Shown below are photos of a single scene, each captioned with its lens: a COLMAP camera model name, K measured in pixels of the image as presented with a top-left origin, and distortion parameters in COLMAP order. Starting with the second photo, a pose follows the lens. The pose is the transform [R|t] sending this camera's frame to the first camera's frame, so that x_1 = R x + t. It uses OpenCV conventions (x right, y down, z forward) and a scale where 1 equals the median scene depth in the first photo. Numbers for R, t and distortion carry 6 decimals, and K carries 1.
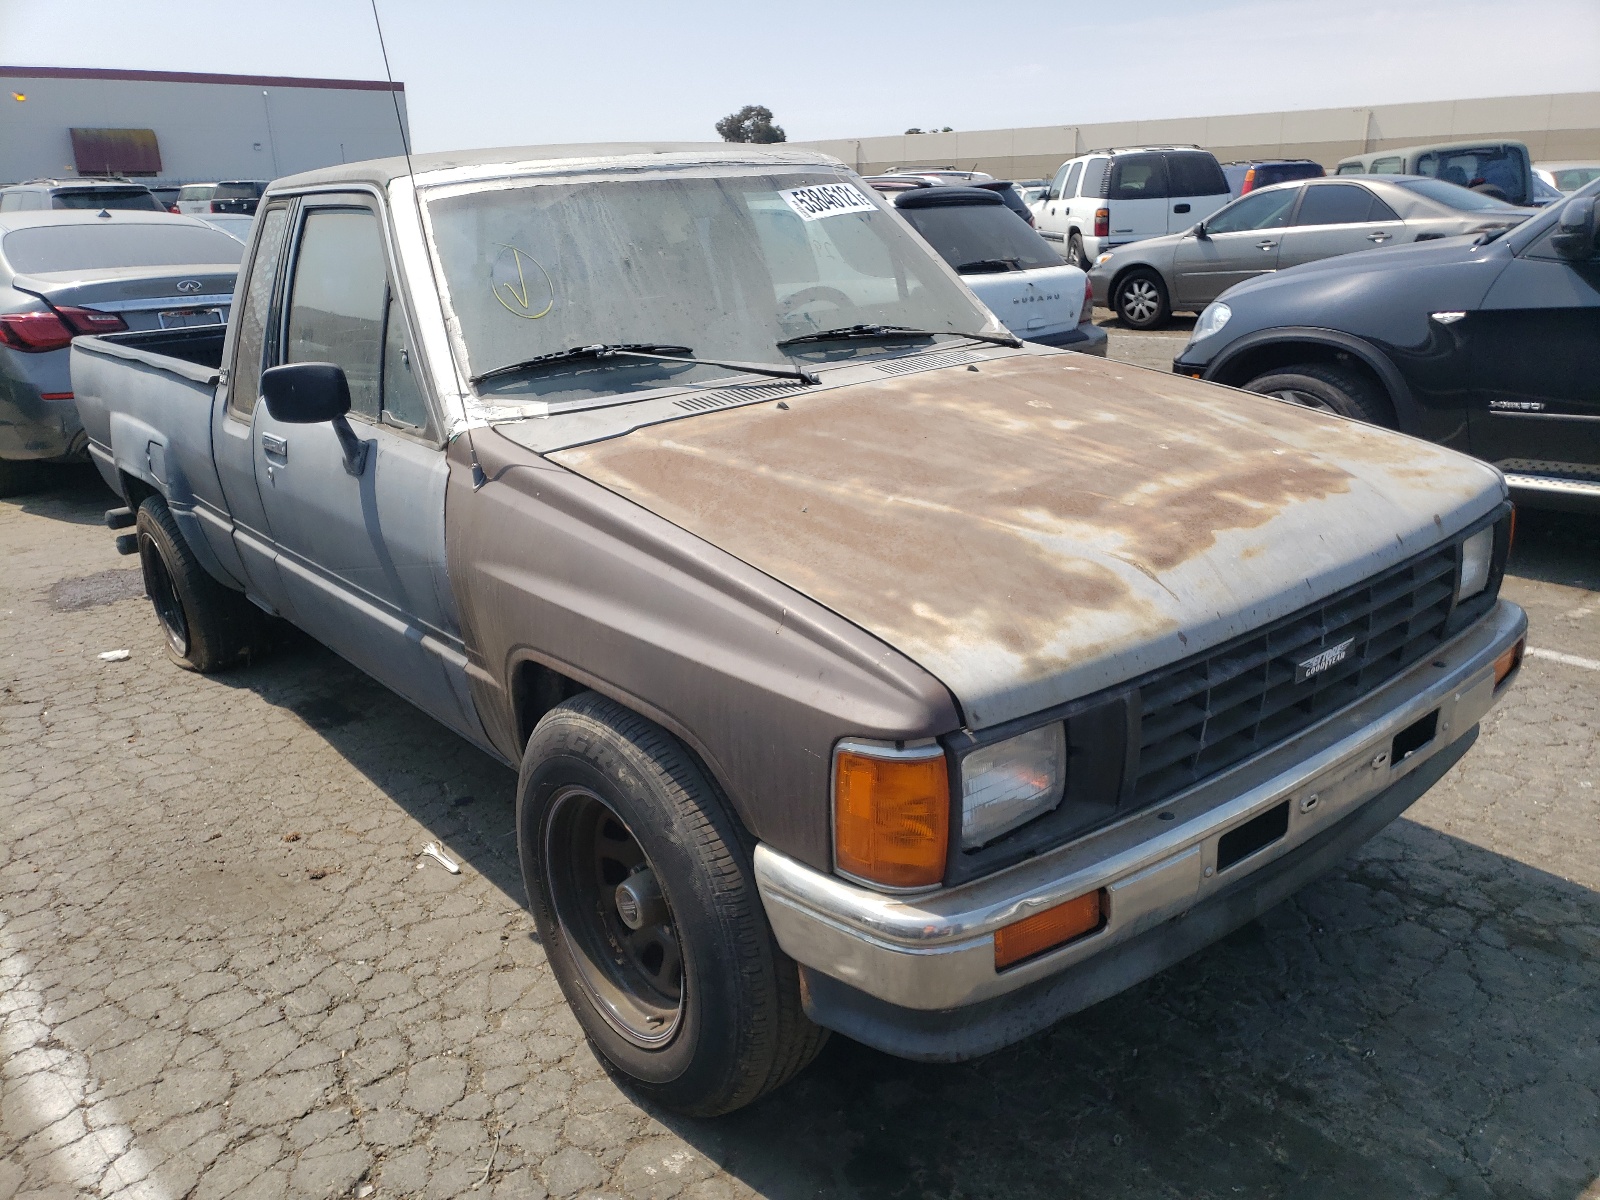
lens RADIAL K [[1247.5, 0, 825.8], [0, 1247.5, 630.0], [0, 0, 1]] dist [0.014347, 0.002281]
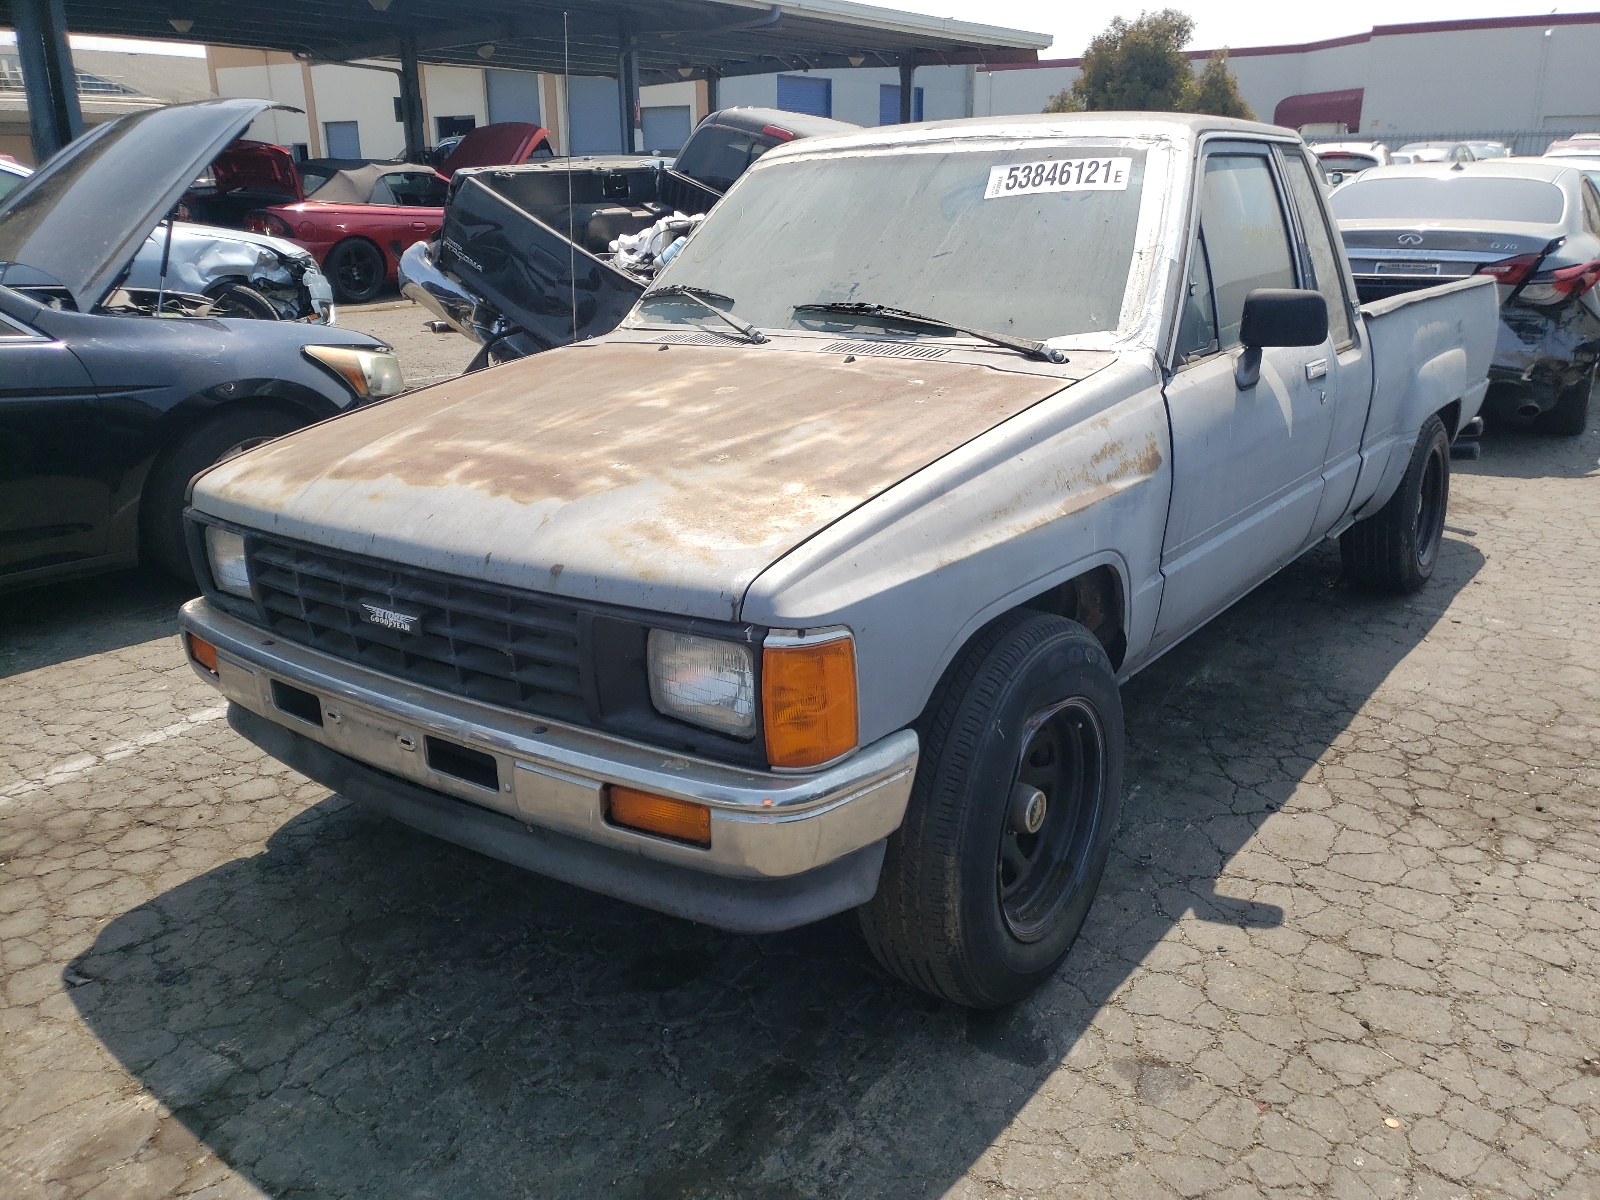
lens RADIAL K [[1251.4, 0, 805.1], [0, 1251.4, 601.1], [0, 0, 1]] dist [0.016733, -0.001457]
pose [[0.242623, 0.336840, -0.909765, 1.151166], [-0.317118, 0.913805, 0.253765, -0.297912], [0.916826, 0.226934, 0.328528, 0.755593]]
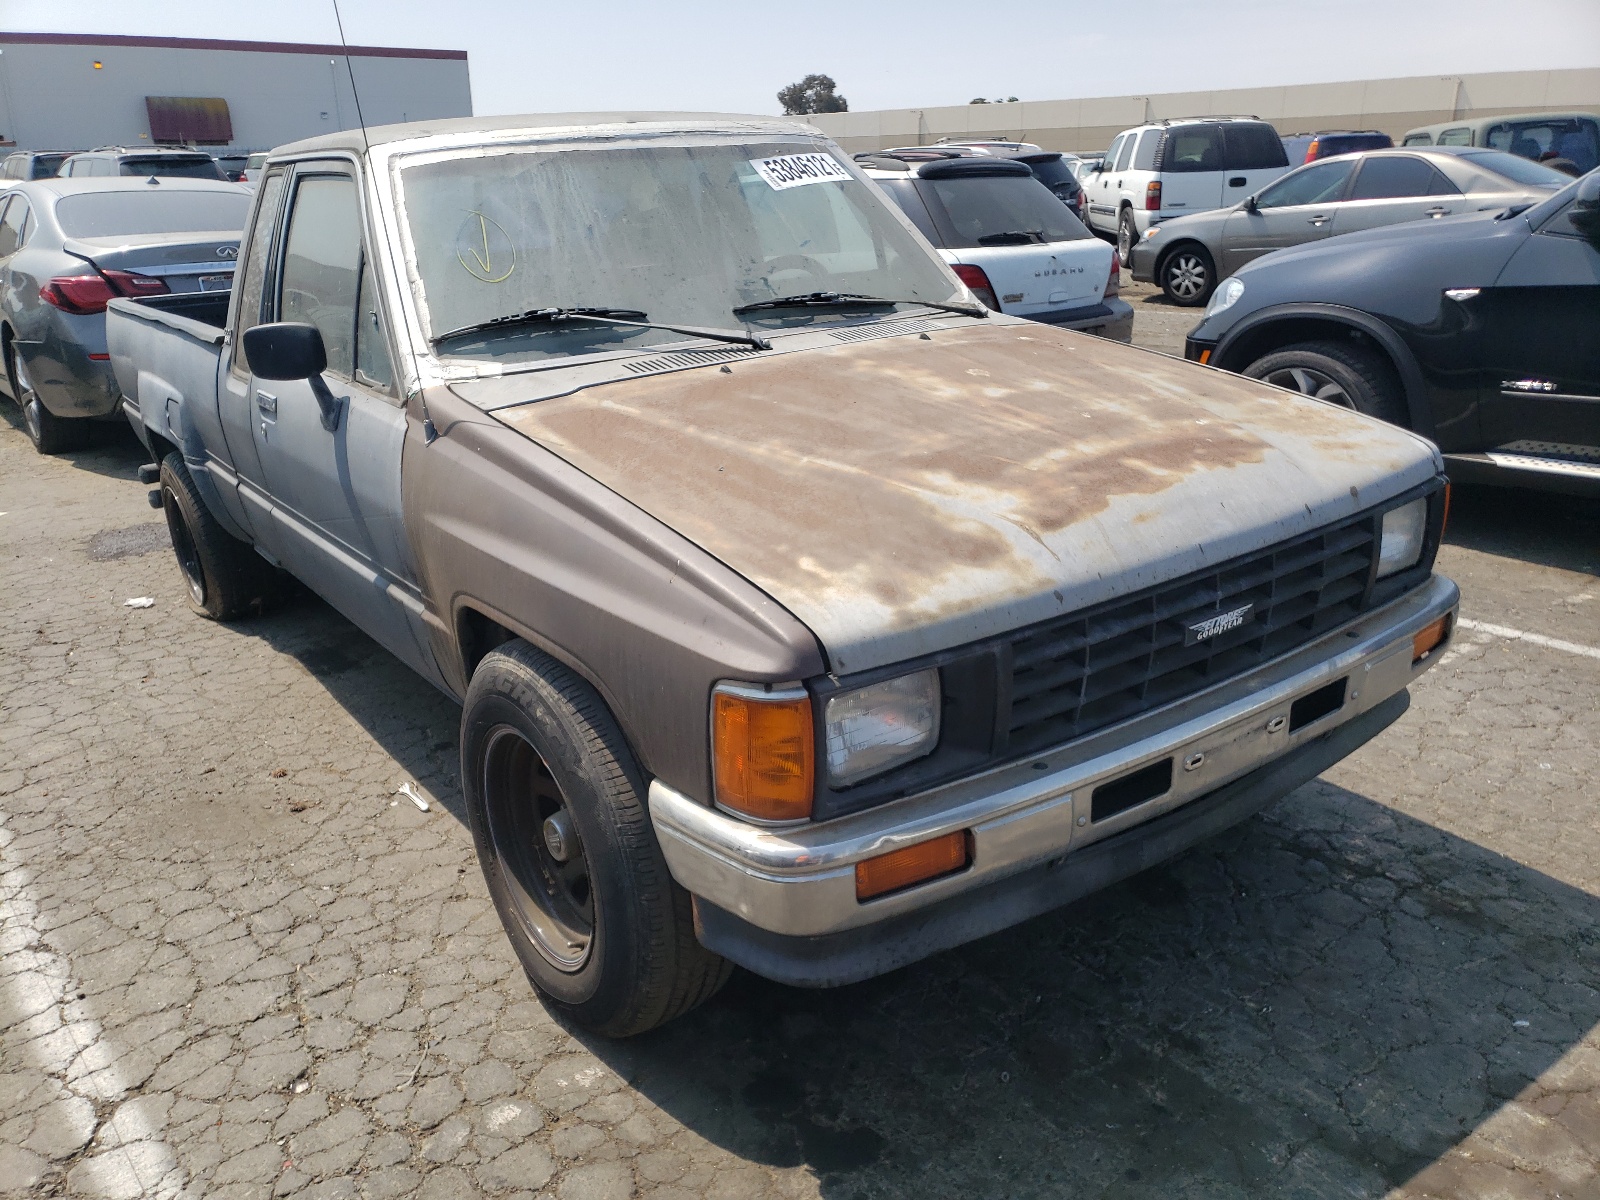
lens RADIAL K [[1244.0, 0, 798.5], [0, 1244.0, 646.9], [0, 0, 1]] dist [0.008645, 0.011478]
pose [[0.997827, 0.028031, -0.059628, 0.090236], [-0.026030, 0.999080, 0.034085, 0.012966], [0.060529, -0.032458, 0.997639, -0.033281]]
